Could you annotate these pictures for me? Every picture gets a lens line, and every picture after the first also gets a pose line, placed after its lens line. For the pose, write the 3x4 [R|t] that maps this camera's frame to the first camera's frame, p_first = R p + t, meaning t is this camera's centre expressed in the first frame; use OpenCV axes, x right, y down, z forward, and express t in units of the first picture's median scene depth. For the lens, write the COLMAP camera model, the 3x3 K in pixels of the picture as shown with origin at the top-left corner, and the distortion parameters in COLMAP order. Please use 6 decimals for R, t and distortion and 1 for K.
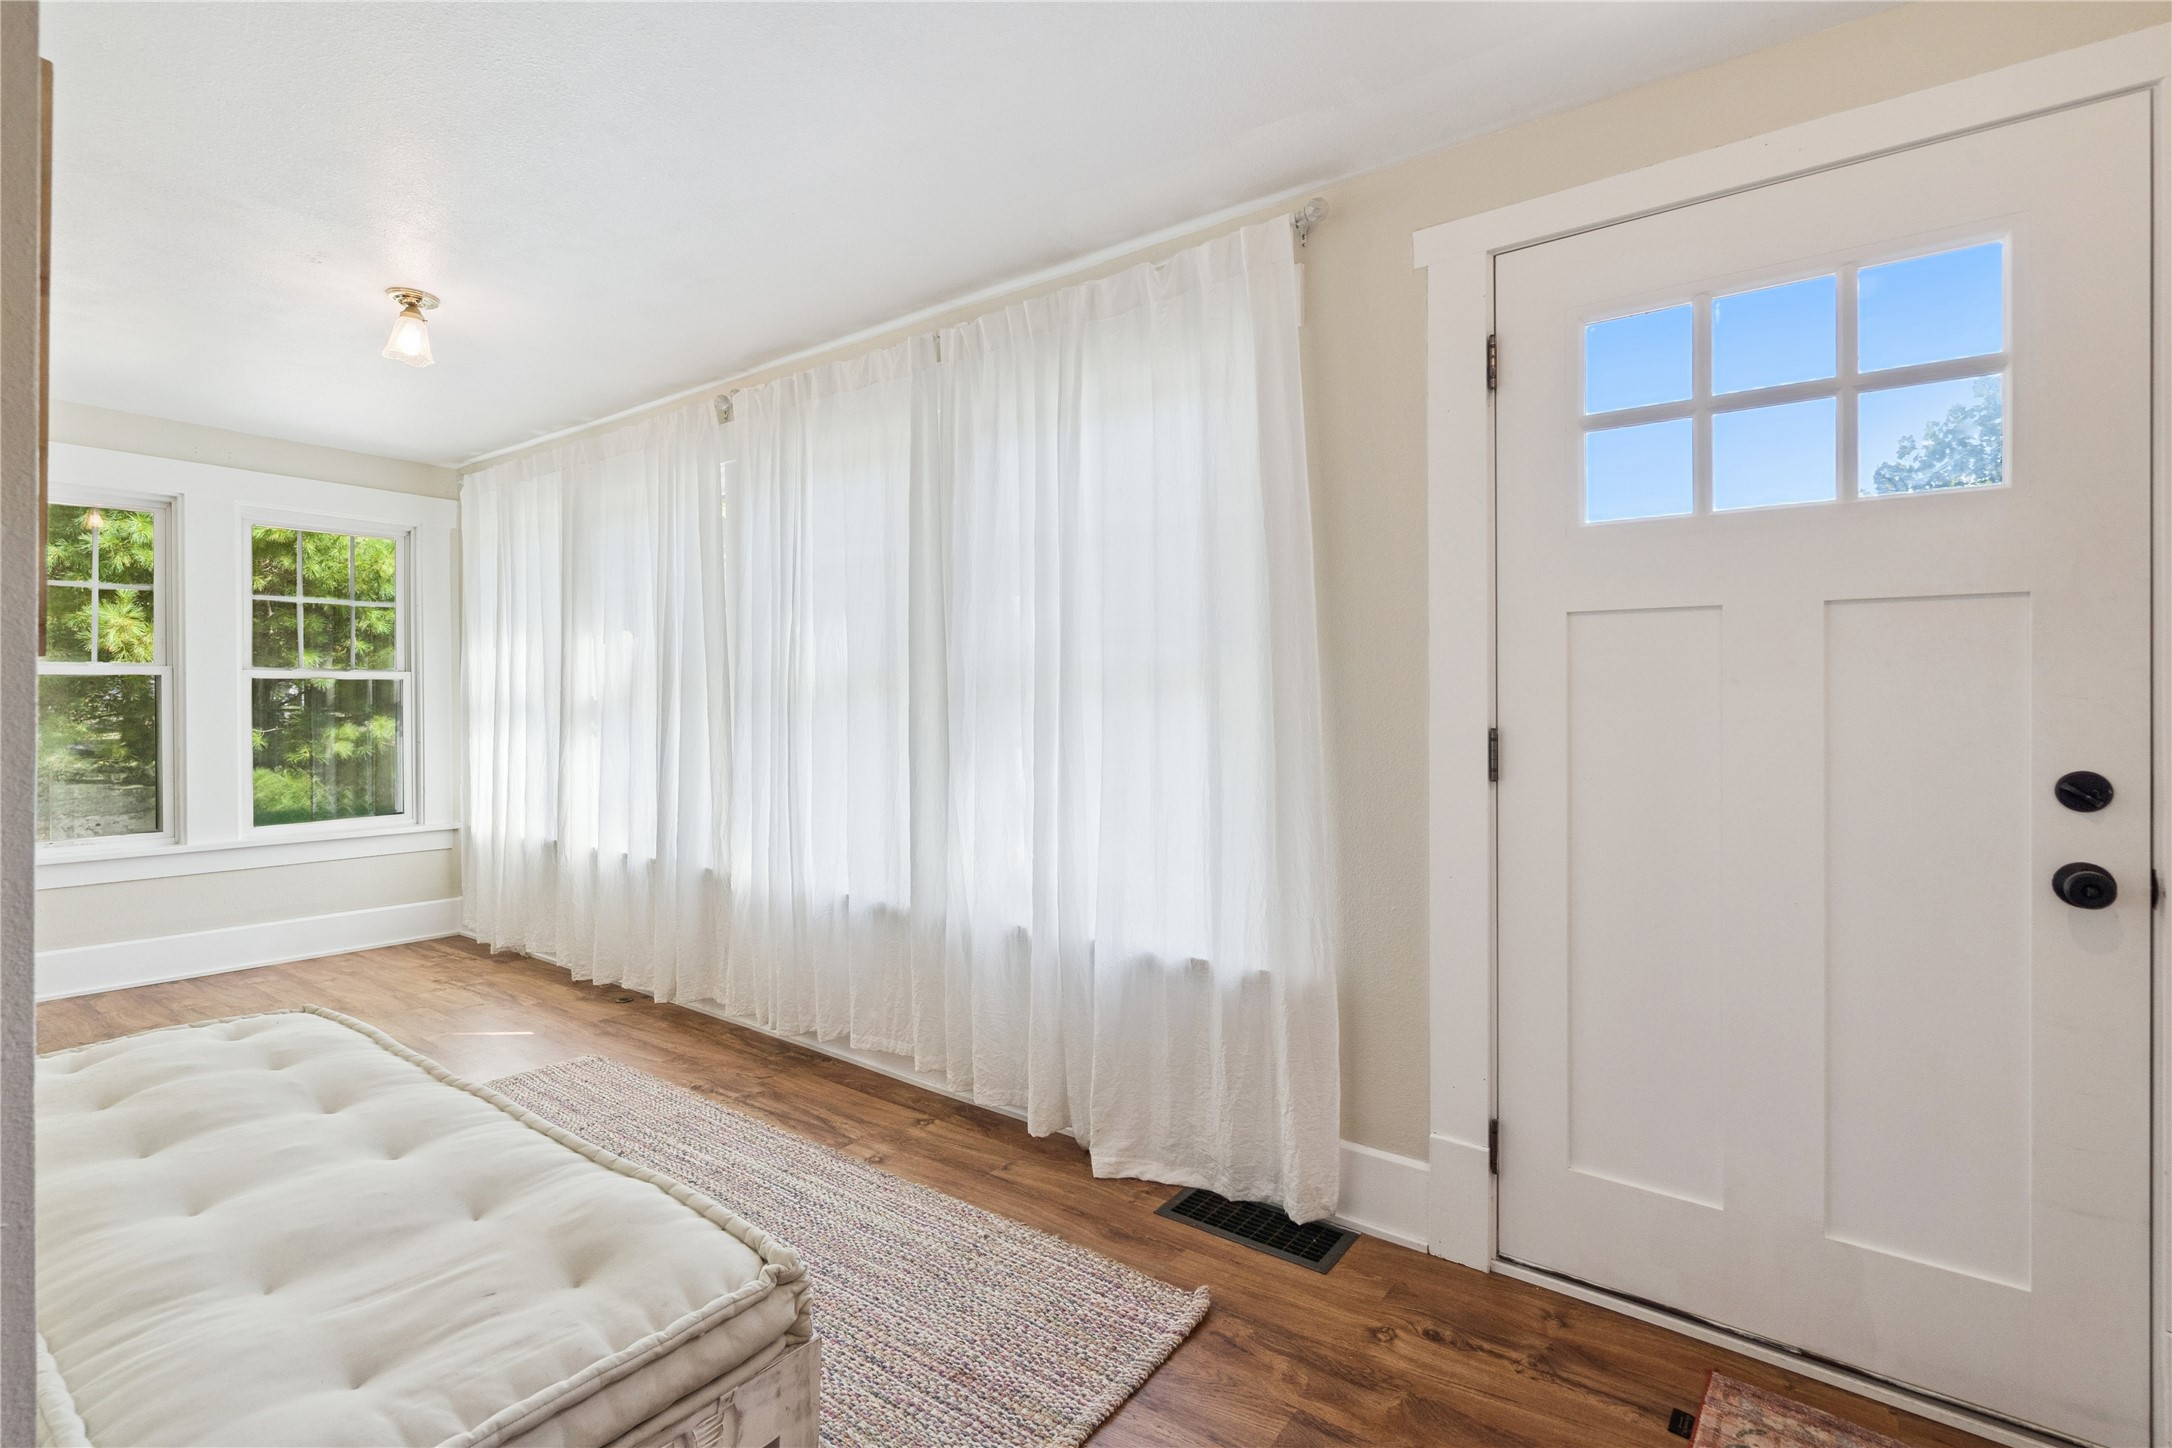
lens RADIAL K [[1002.6, 0, 1074.6], [0, 1002.6, 709.9], [0, 0, 1]] dist [-0.001286, 0.002157]
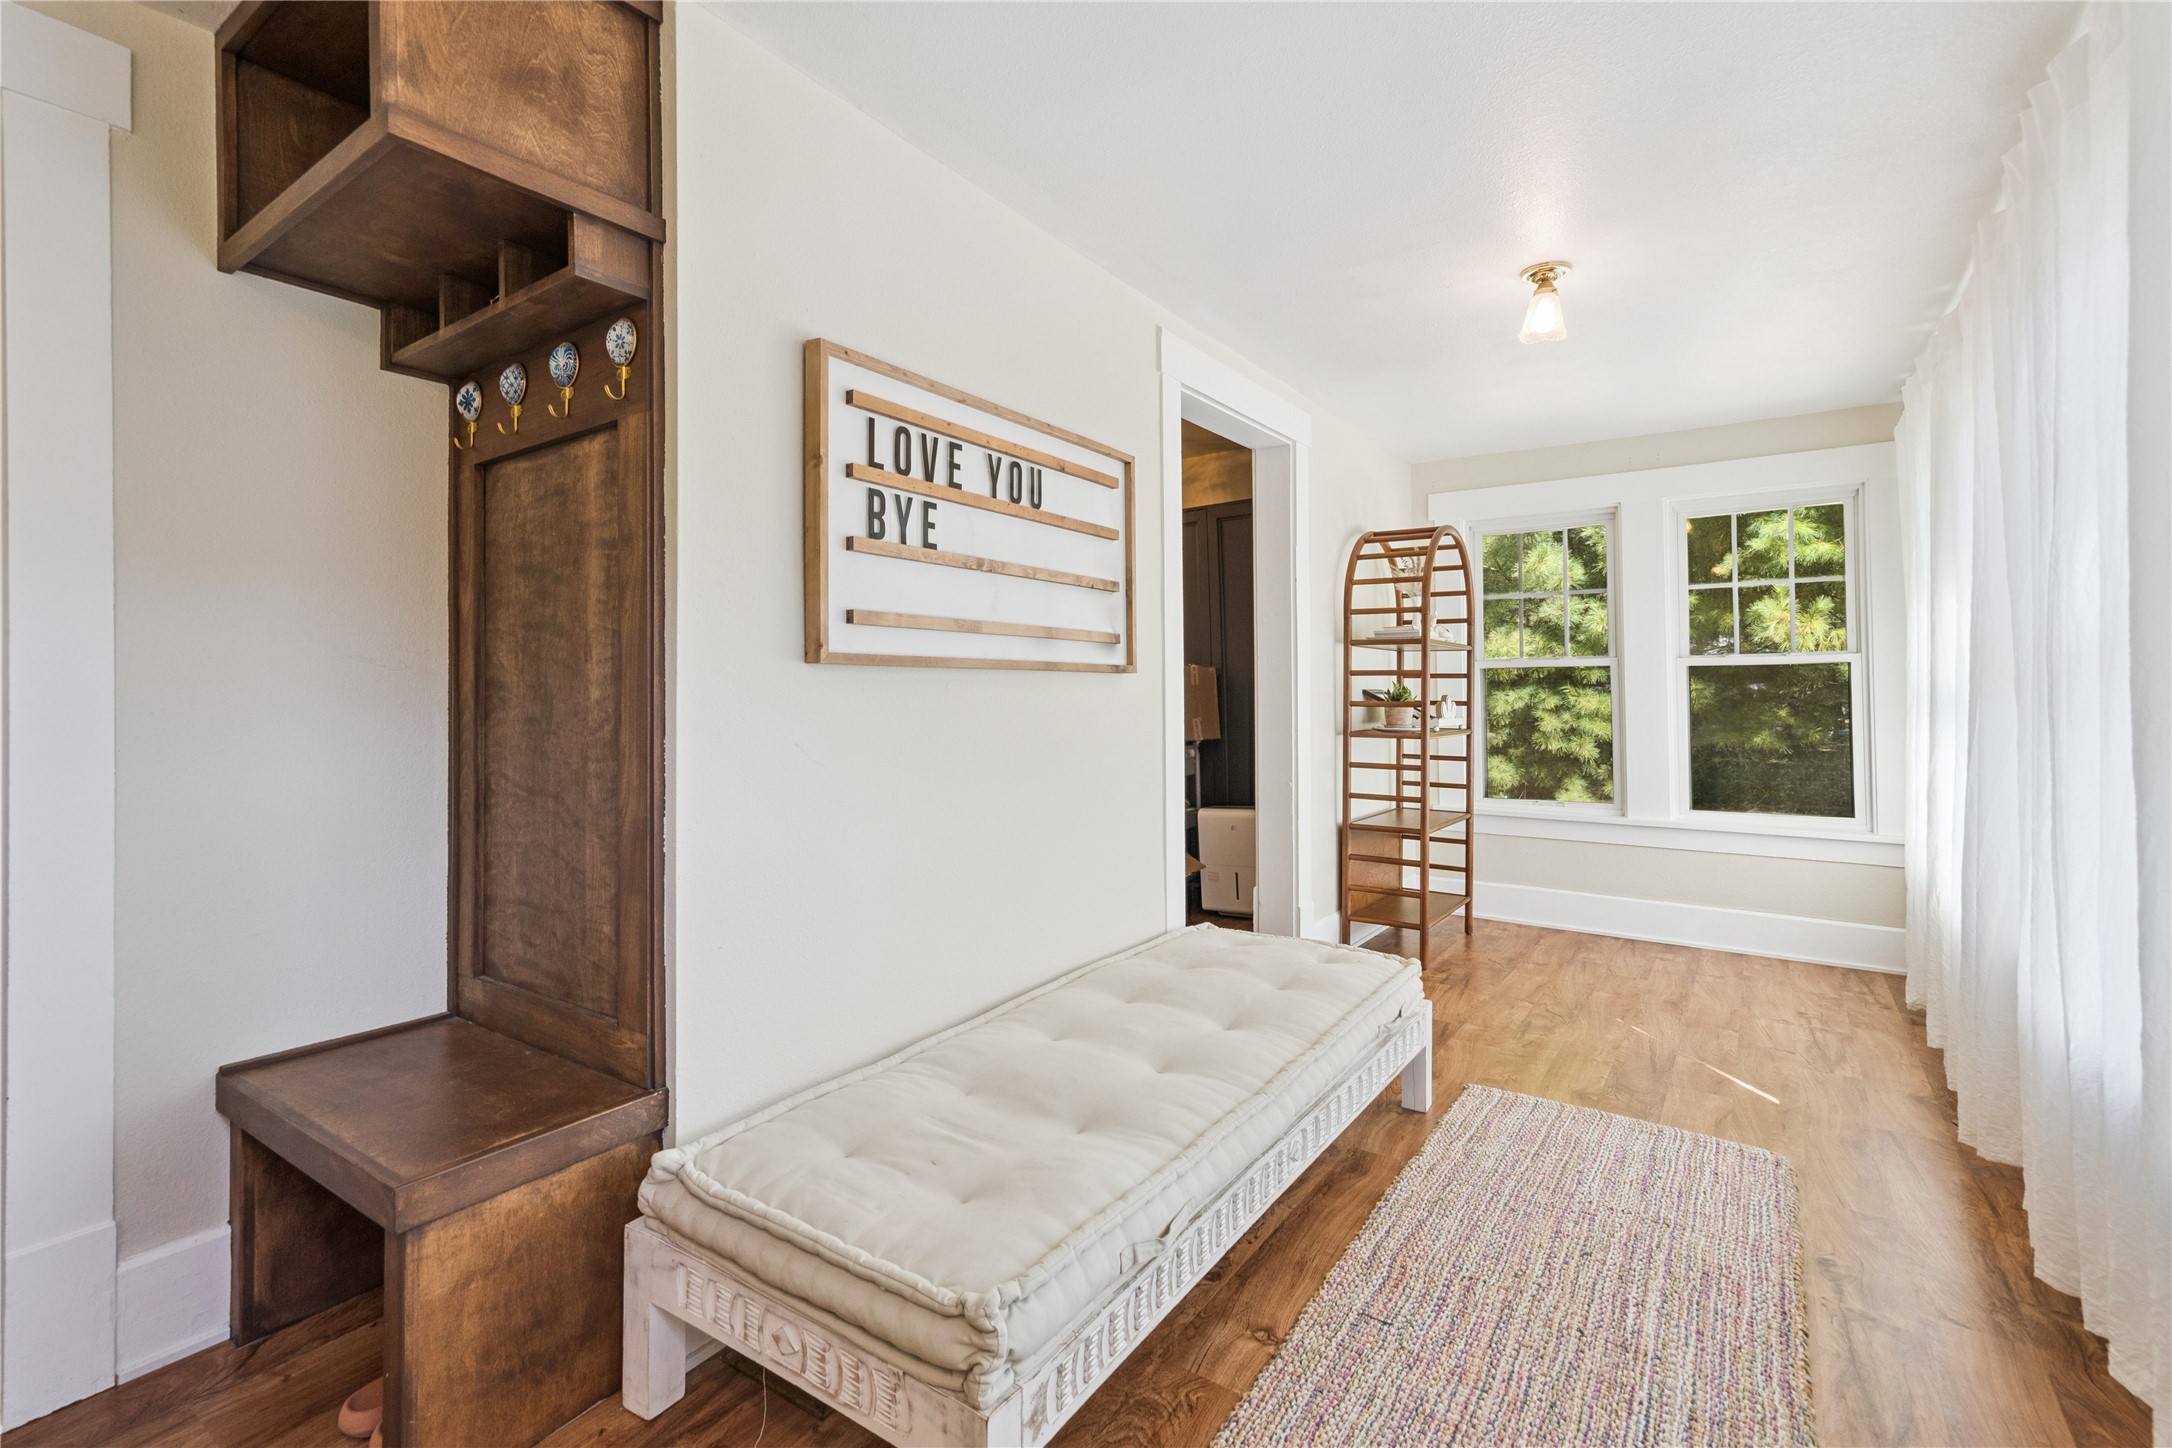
lens RADIAL K [[1002.6, 0, 1077.0], [0, 1002.6, 701.7], [0, 0, 1]] dist [-0.001286, 0.002157]
pose [[0.019292, 0.009794, -0.999766, 0.298741], [-0.005443, 0.999938, 0.009691, -0.001577], [0.999799, 0.005255, 0.019344, 0.520512]]
